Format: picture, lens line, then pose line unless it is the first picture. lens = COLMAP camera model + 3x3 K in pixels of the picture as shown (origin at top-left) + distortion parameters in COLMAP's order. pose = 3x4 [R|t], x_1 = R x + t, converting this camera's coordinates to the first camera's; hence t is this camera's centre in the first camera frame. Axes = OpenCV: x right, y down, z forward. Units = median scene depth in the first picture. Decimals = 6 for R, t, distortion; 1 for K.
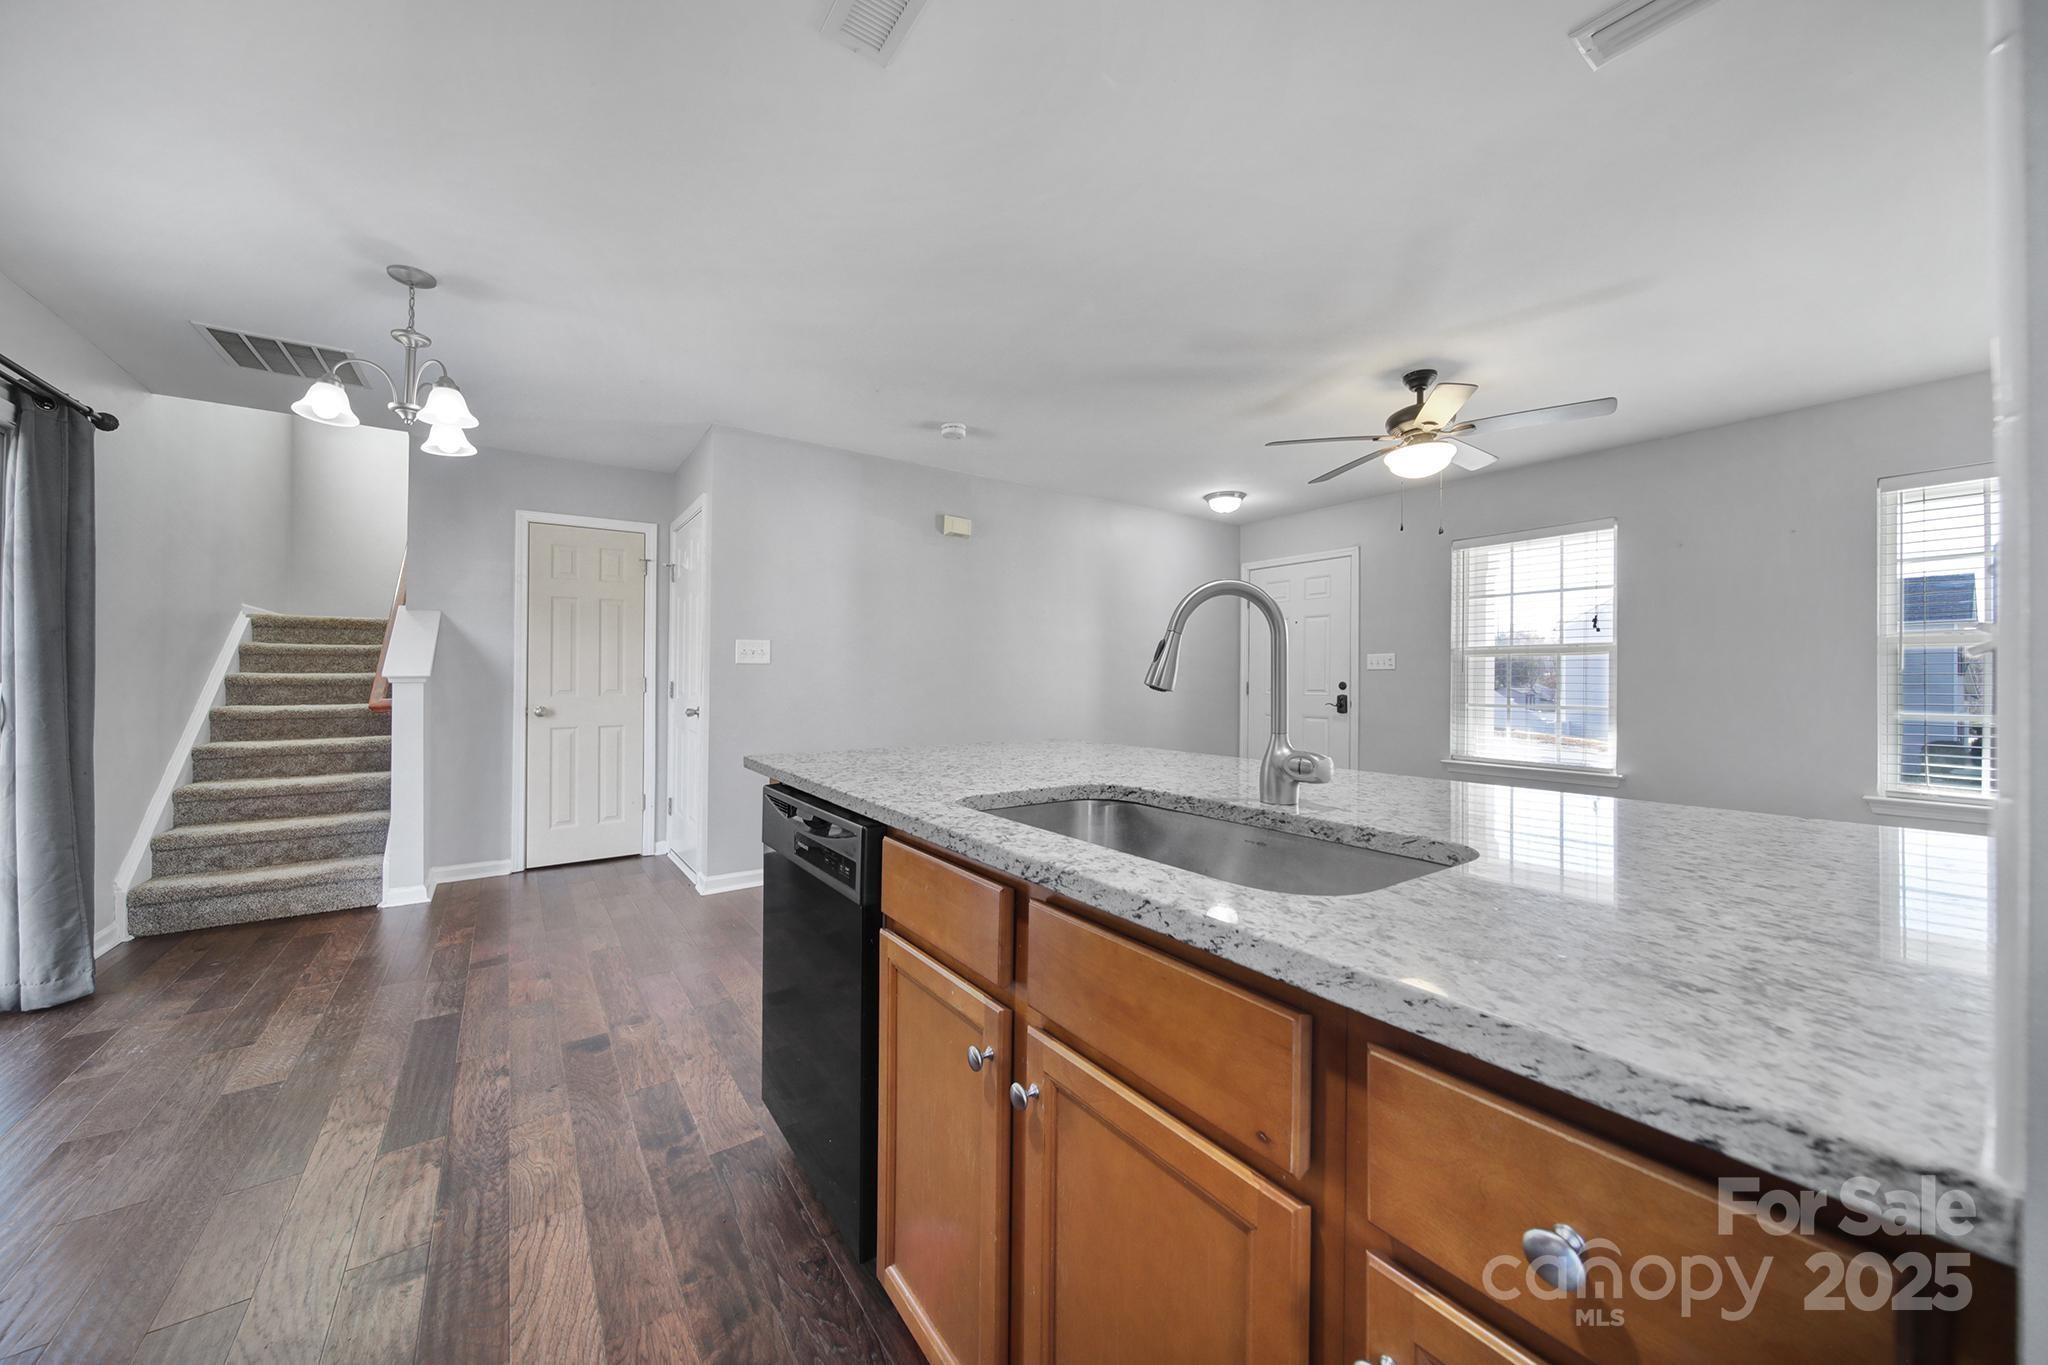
lens RADIAL K [[720.0, 0, 1027.6], [0, 720.0, 674.5], [0, 0, 1]] dist [0.000147, -0.002057]
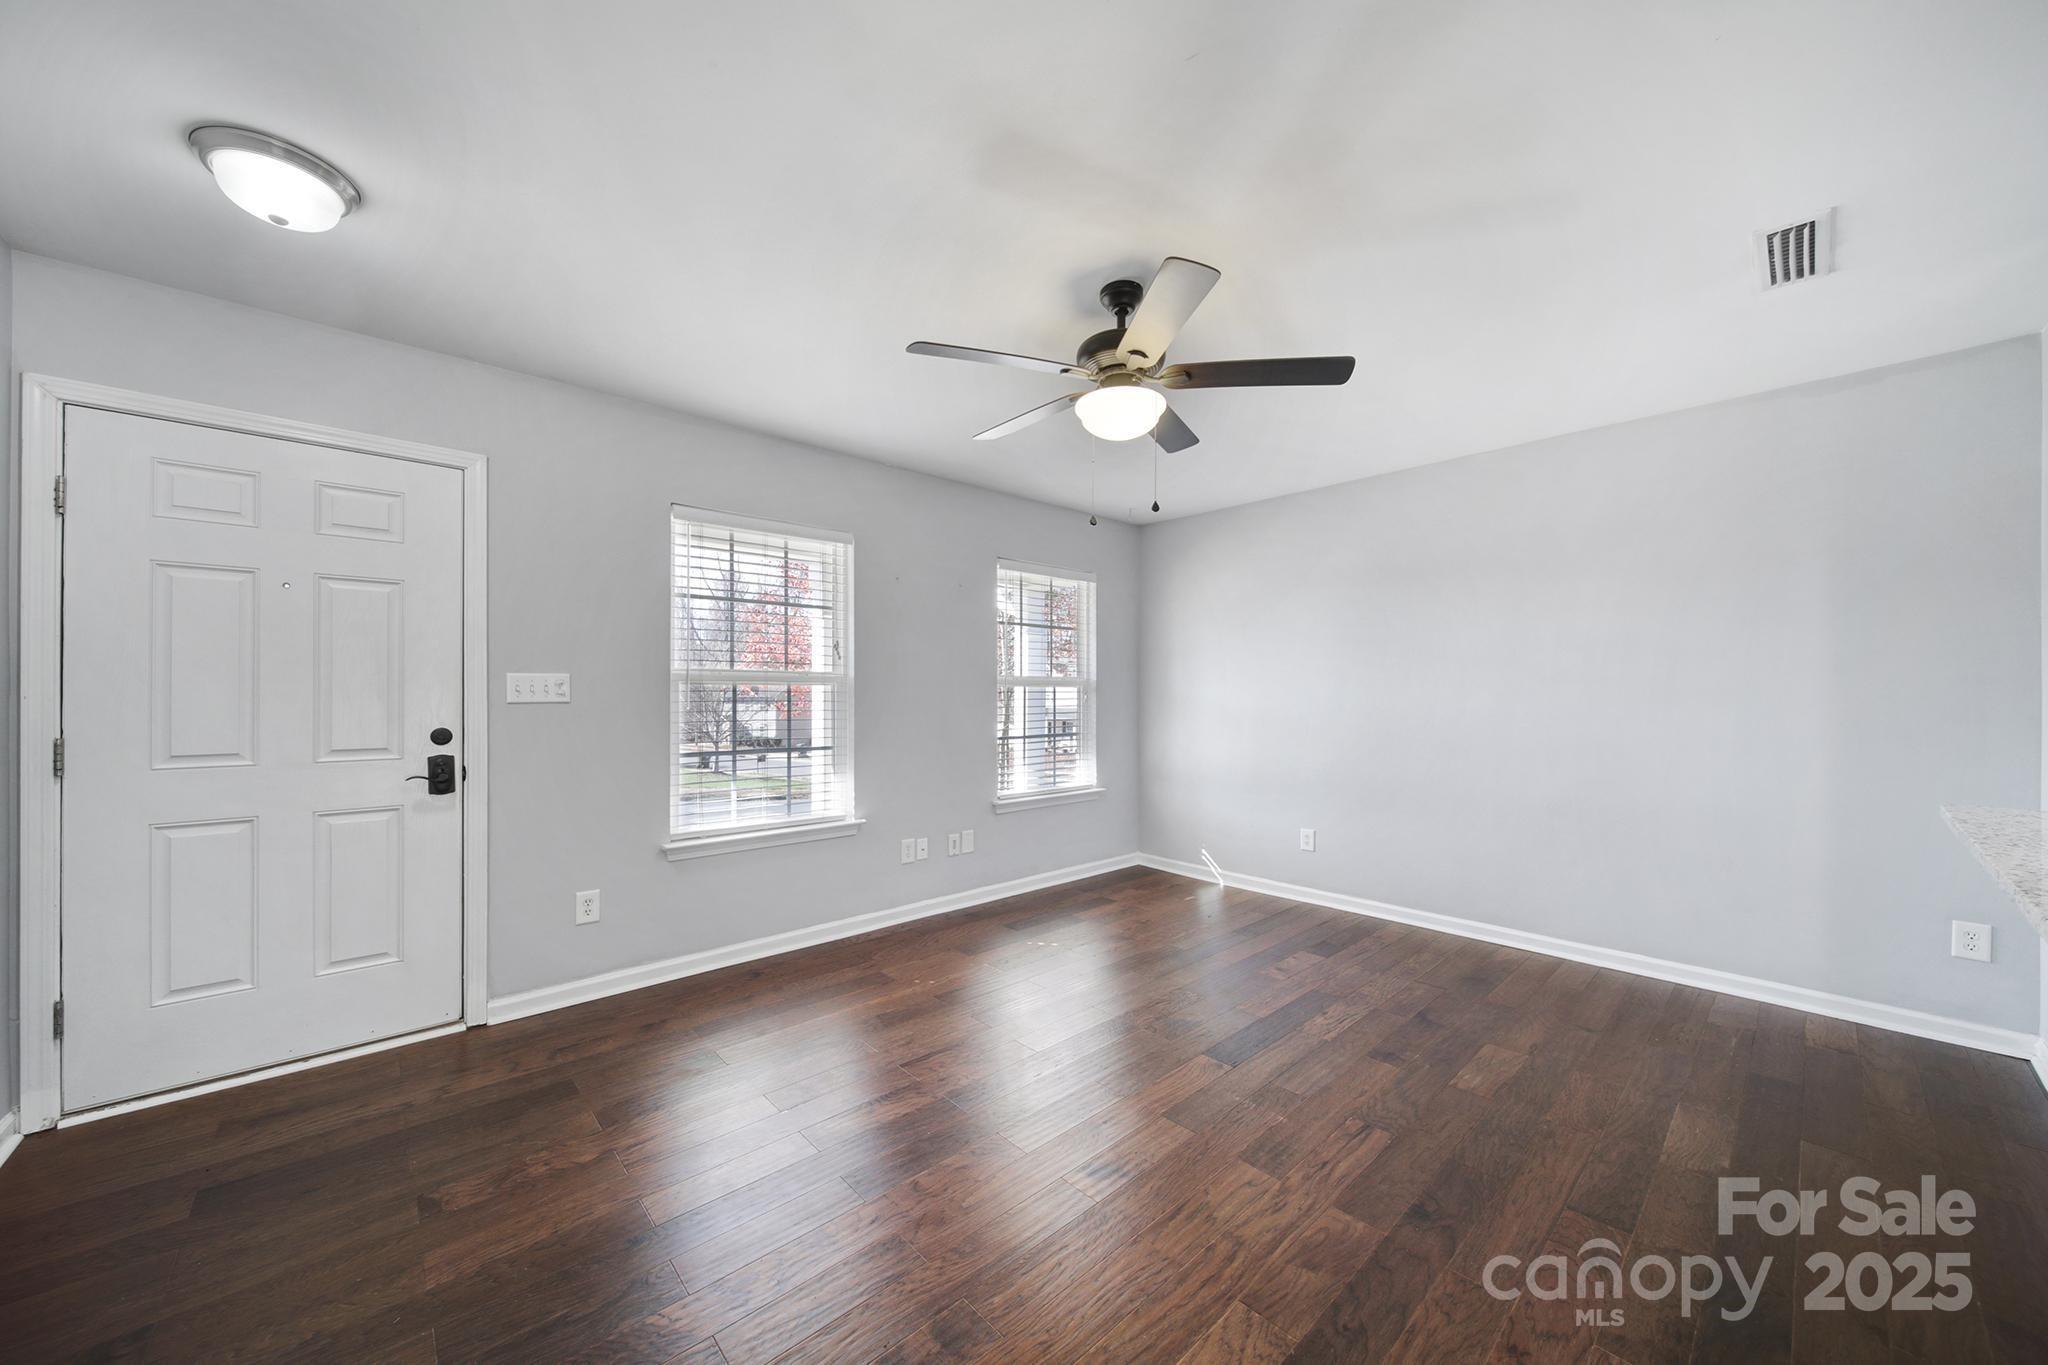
lens RADIAL K [[742.7, 0, 1030.1], [0, 742.7, 694.5], [0, 0, 1]] dist [0.000612, -0.000030]
pose [[-0.118895, 0.003397, 0.992901, -0.098065], [-0.001152, 0.999993, -0.003559, -0.010901], [-0.992906, -0.001567, -0.118890, 0.692329]]
